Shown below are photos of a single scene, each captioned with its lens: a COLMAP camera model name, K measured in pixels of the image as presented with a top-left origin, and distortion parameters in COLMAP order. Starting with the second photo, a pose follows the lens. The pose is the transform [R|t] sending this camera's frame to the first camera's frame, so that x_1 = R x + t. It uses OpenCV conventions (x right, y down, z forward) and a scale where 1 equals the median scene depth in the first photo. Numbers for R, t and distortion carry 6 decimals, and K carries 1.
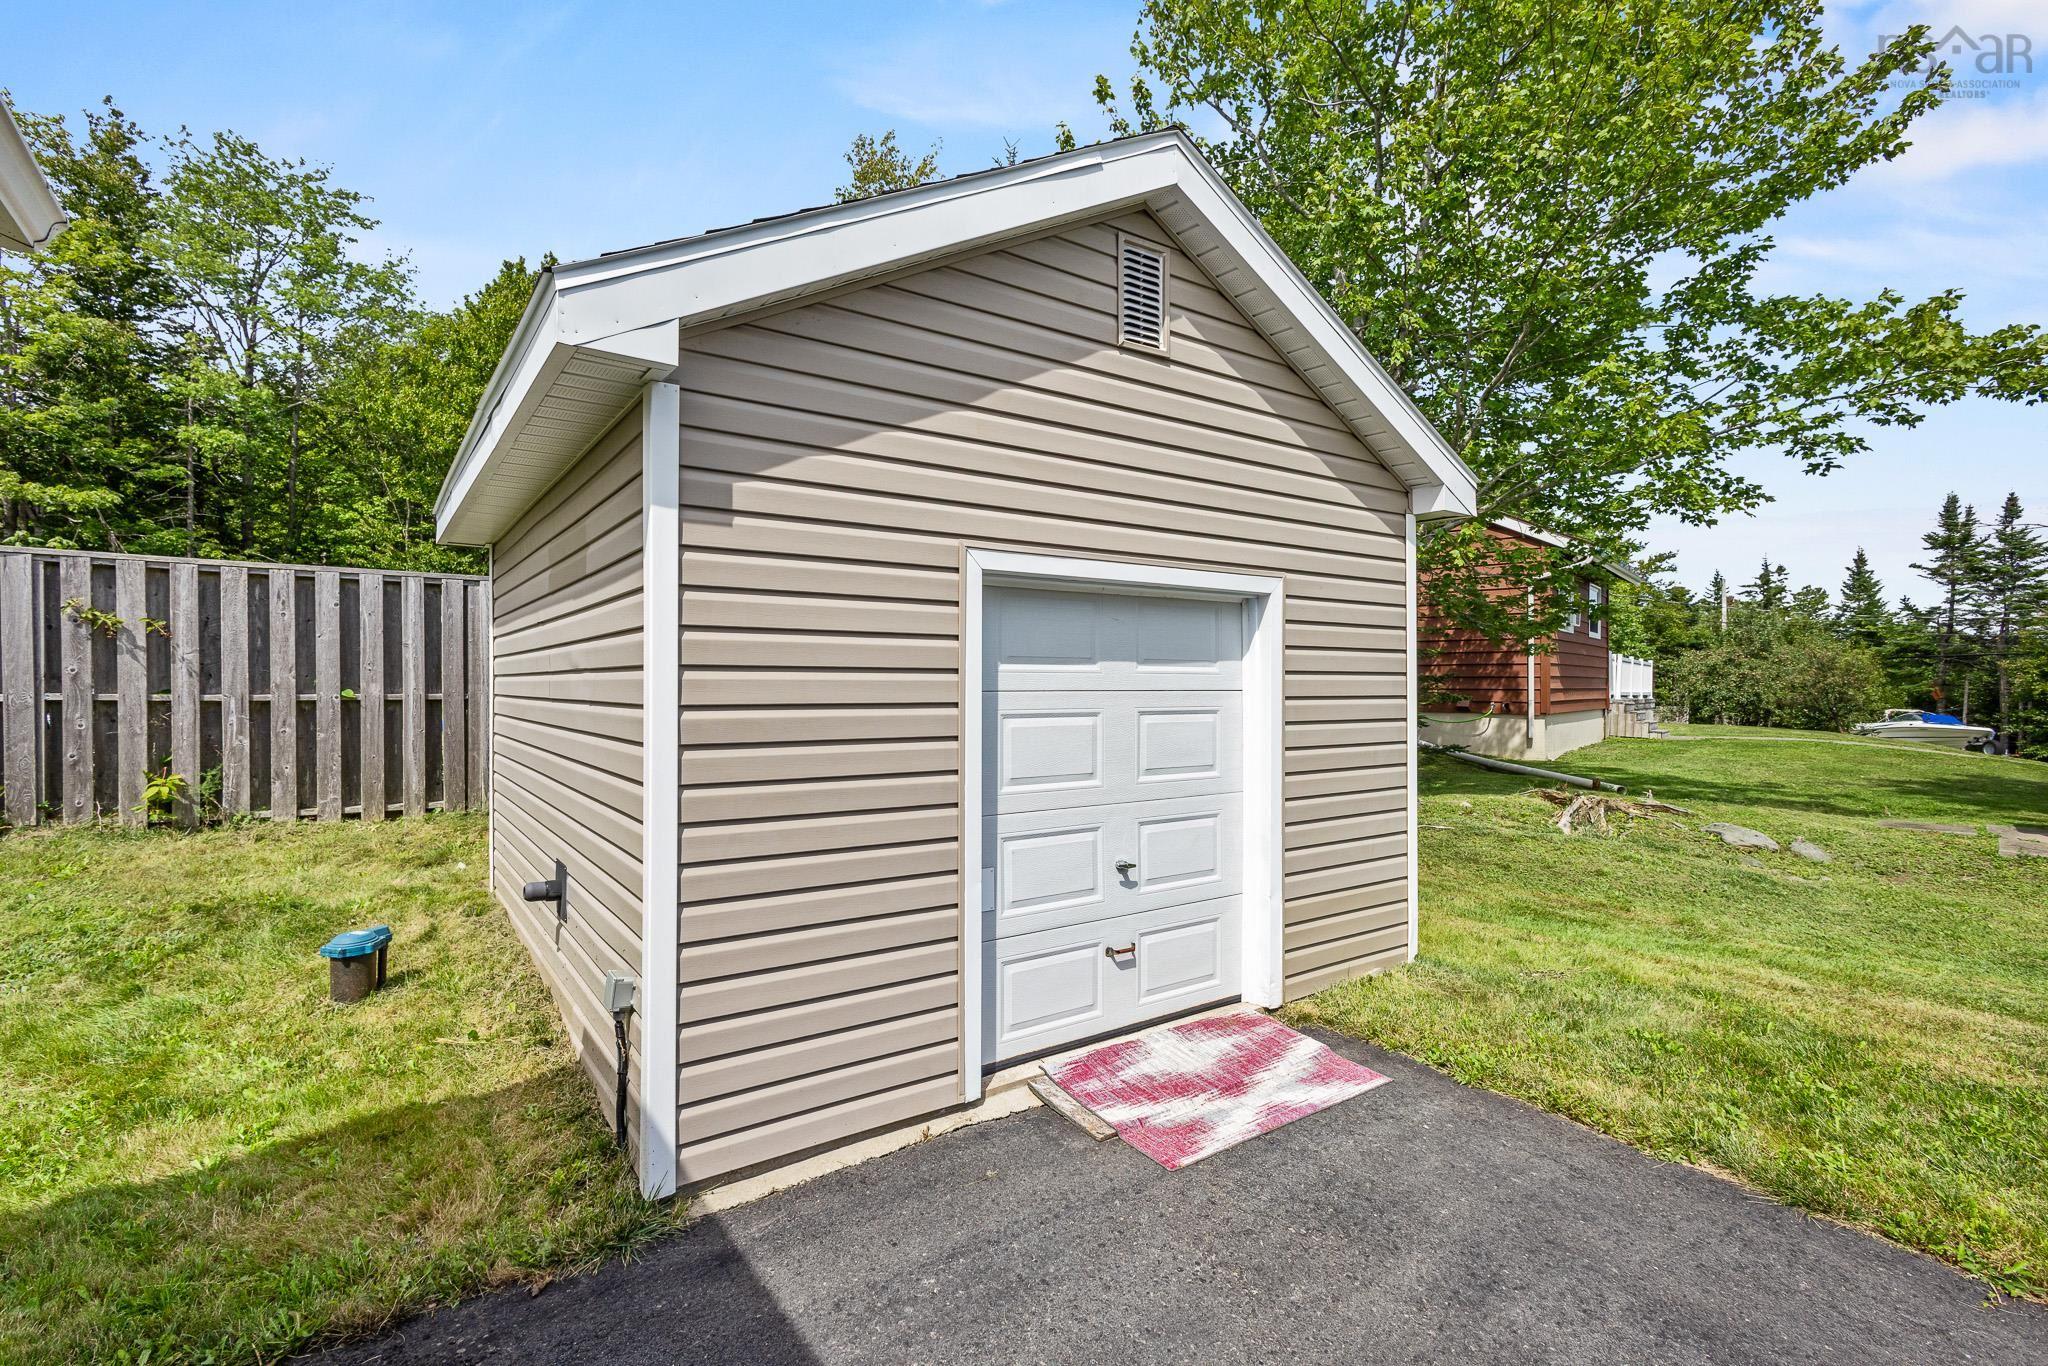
lens RADIAL K [[960.1, 0, 1028.6], [0, 960.1, 682.5], [0, 0, 1]] dist [0.001382, -0.000704]
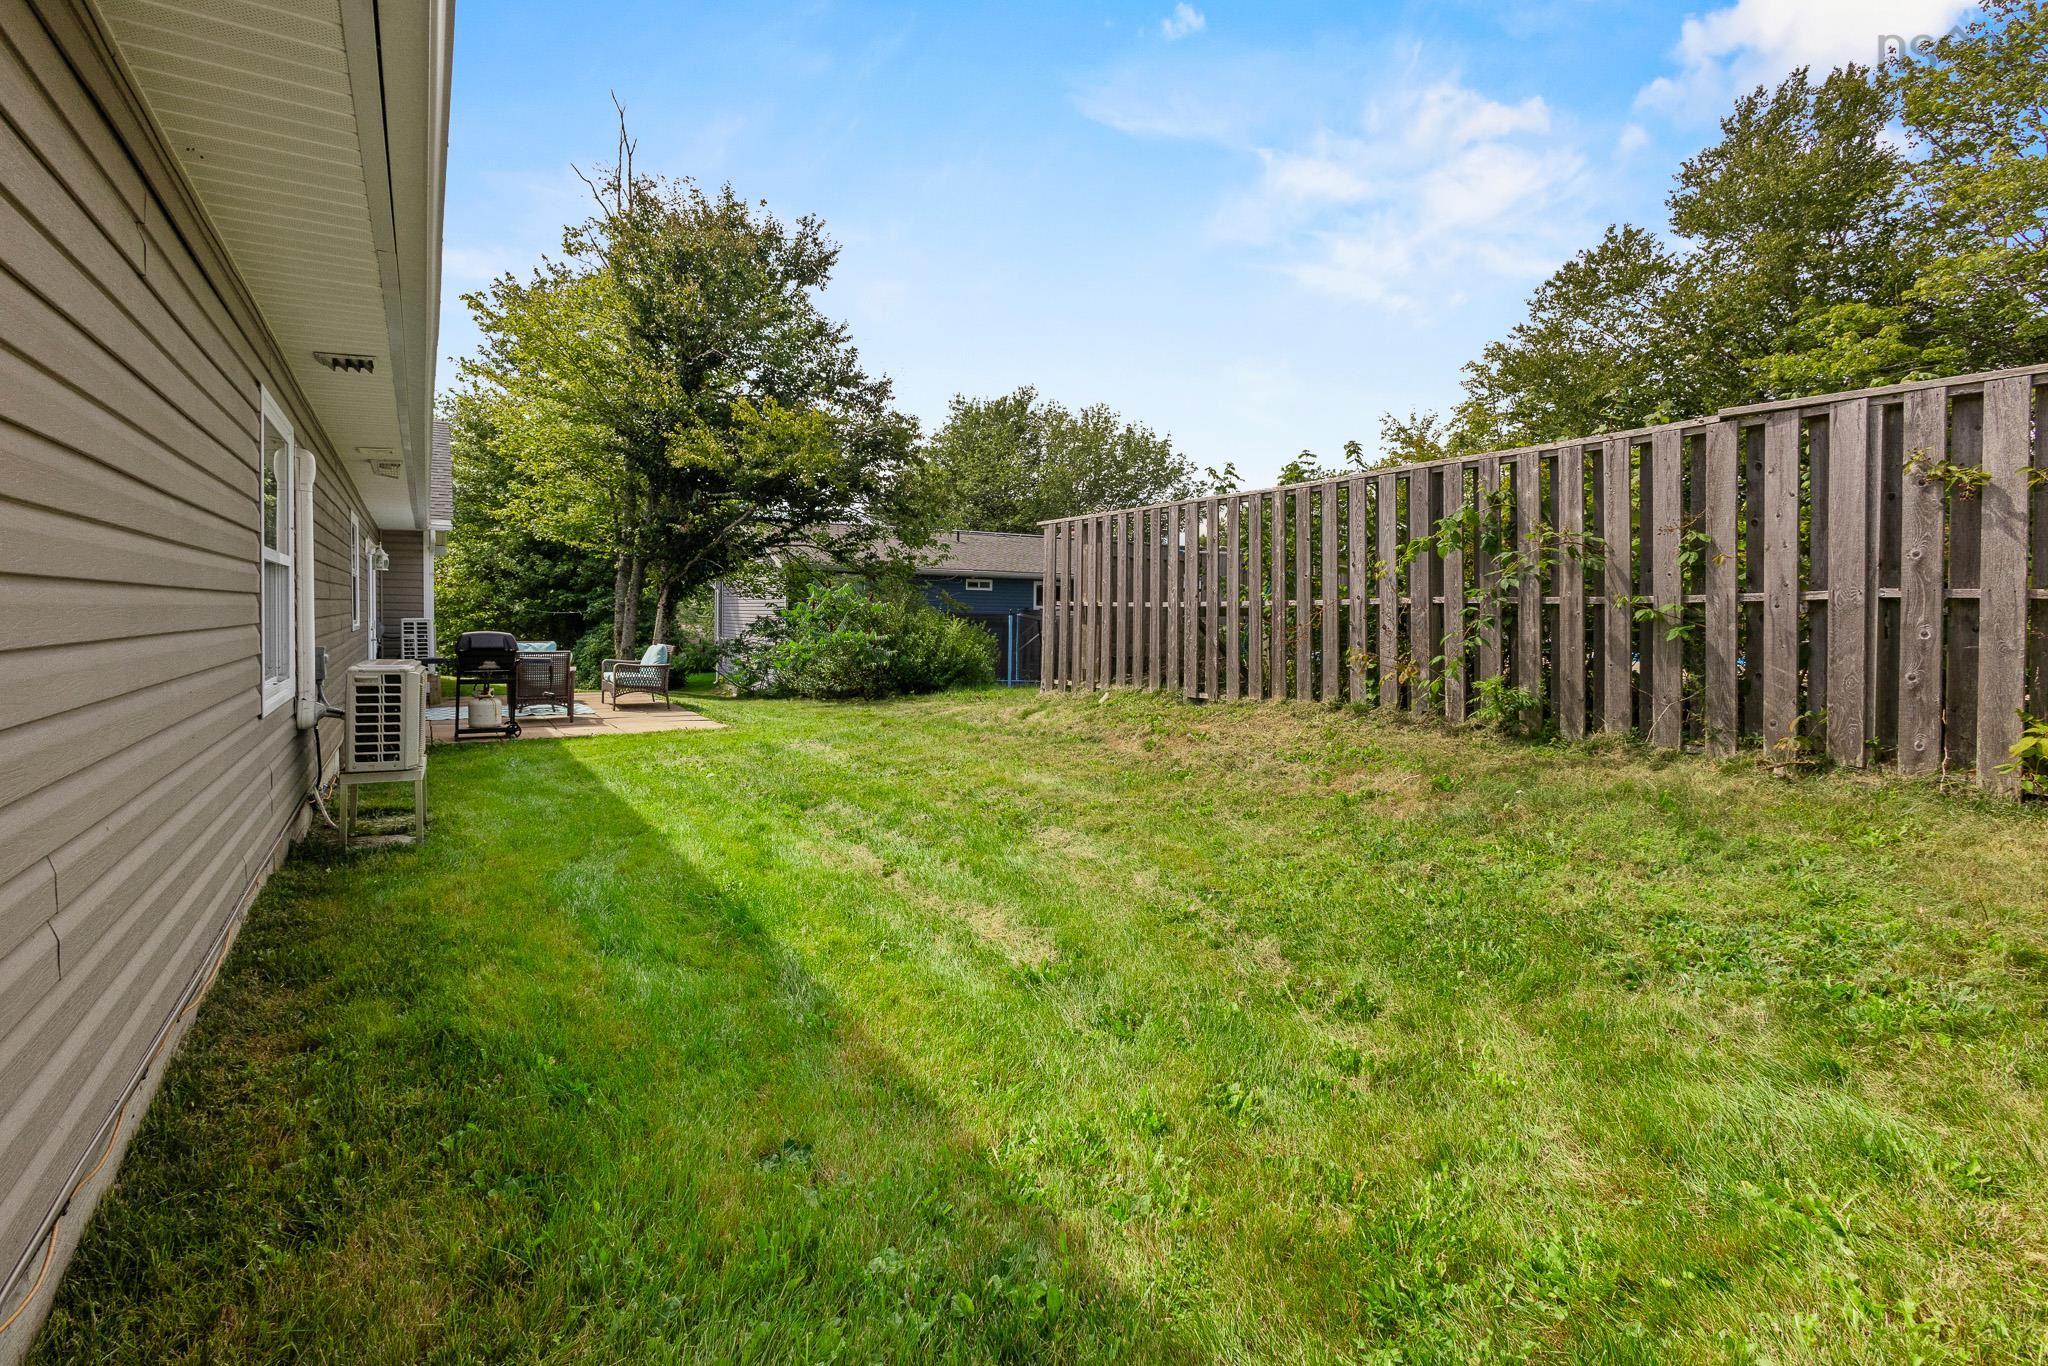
lens RADIAL K [[960.1, 0, 1025.7], [0, 960.1, 638.2], [0, 0, 1]] dist [0.001382, -0.000704]
pose [[-0.092724, 0.017308, -0.995541, -0.238152], [-0.018720, 0.999642, 0.019123, 0.046518], [0.995516, 0.020410, -0.092367, 0.419666]]
